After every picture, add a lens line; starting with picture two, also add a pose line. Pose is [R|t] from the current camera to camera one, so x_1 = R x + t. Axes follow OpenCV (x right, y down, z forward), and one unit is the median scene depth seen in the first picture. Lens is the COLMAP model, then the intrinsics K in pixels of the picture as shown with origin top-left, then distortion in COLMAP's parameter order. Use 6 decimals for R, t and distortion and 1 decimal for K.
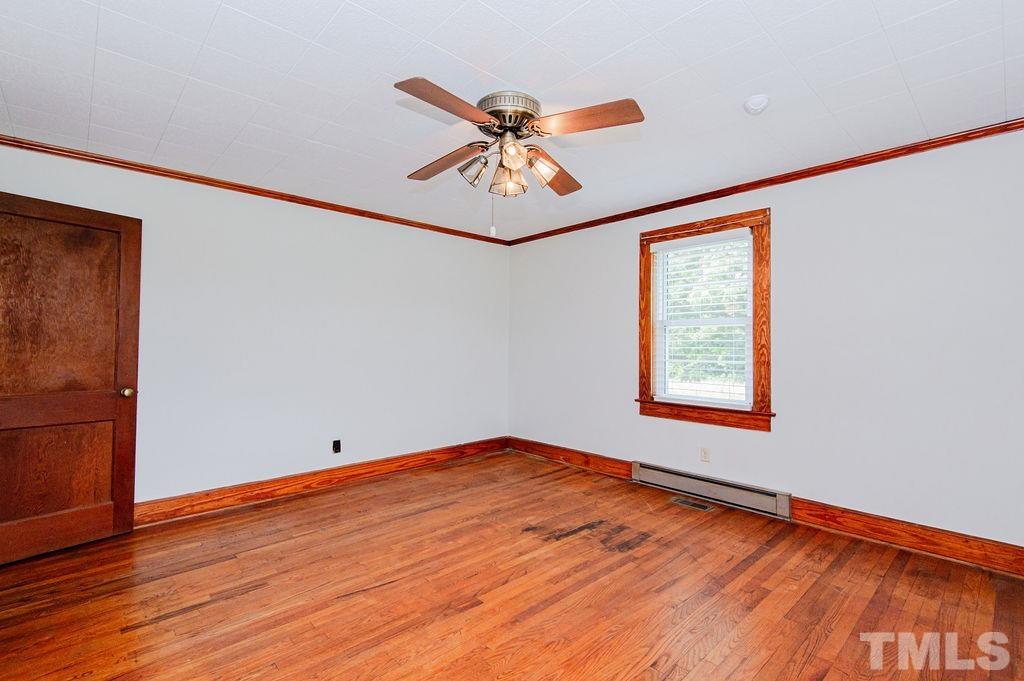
lens RADIAL K [[464.9, 0, 515.0], [0, 464.9, 342.9], [0, 0, 1]] dist [-0.008589, 0.000257]
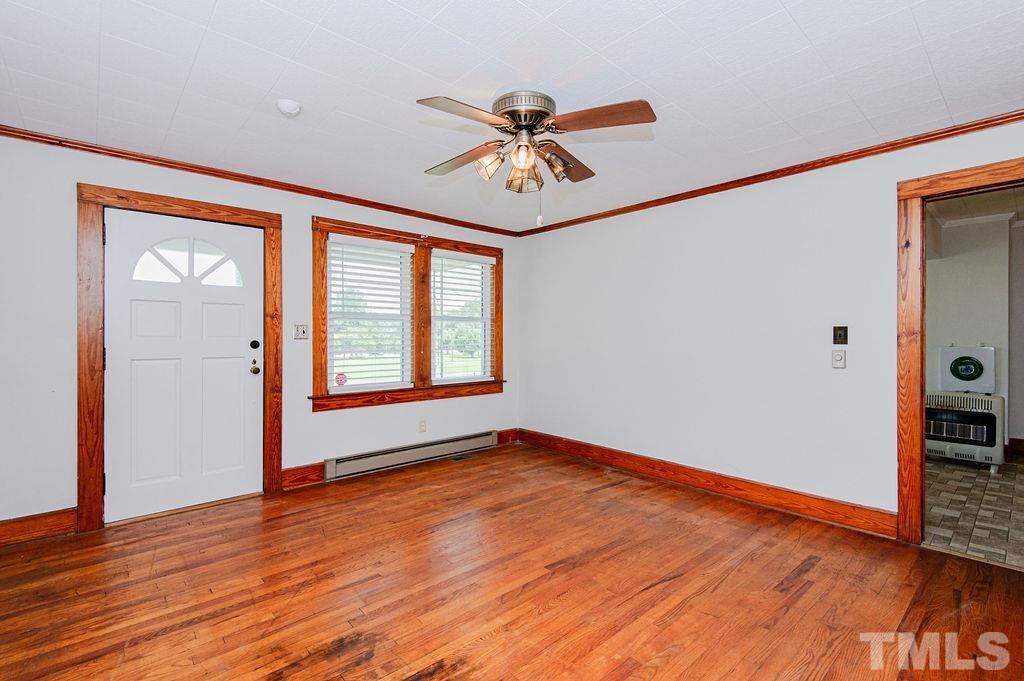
lens RADIAL K [[464.9, 0, 514.6], [0, 464.9, 338.9], [0, 0, 1]] dist [-0.008589, 0.000257]
pose [[-0.999741, -0.004561, 0.022309, -0.016462], [-0.004593, 0.999988, -0.001398, 0.010441], [-0.022303, -0.001500, -0.999750, 1.779592]]
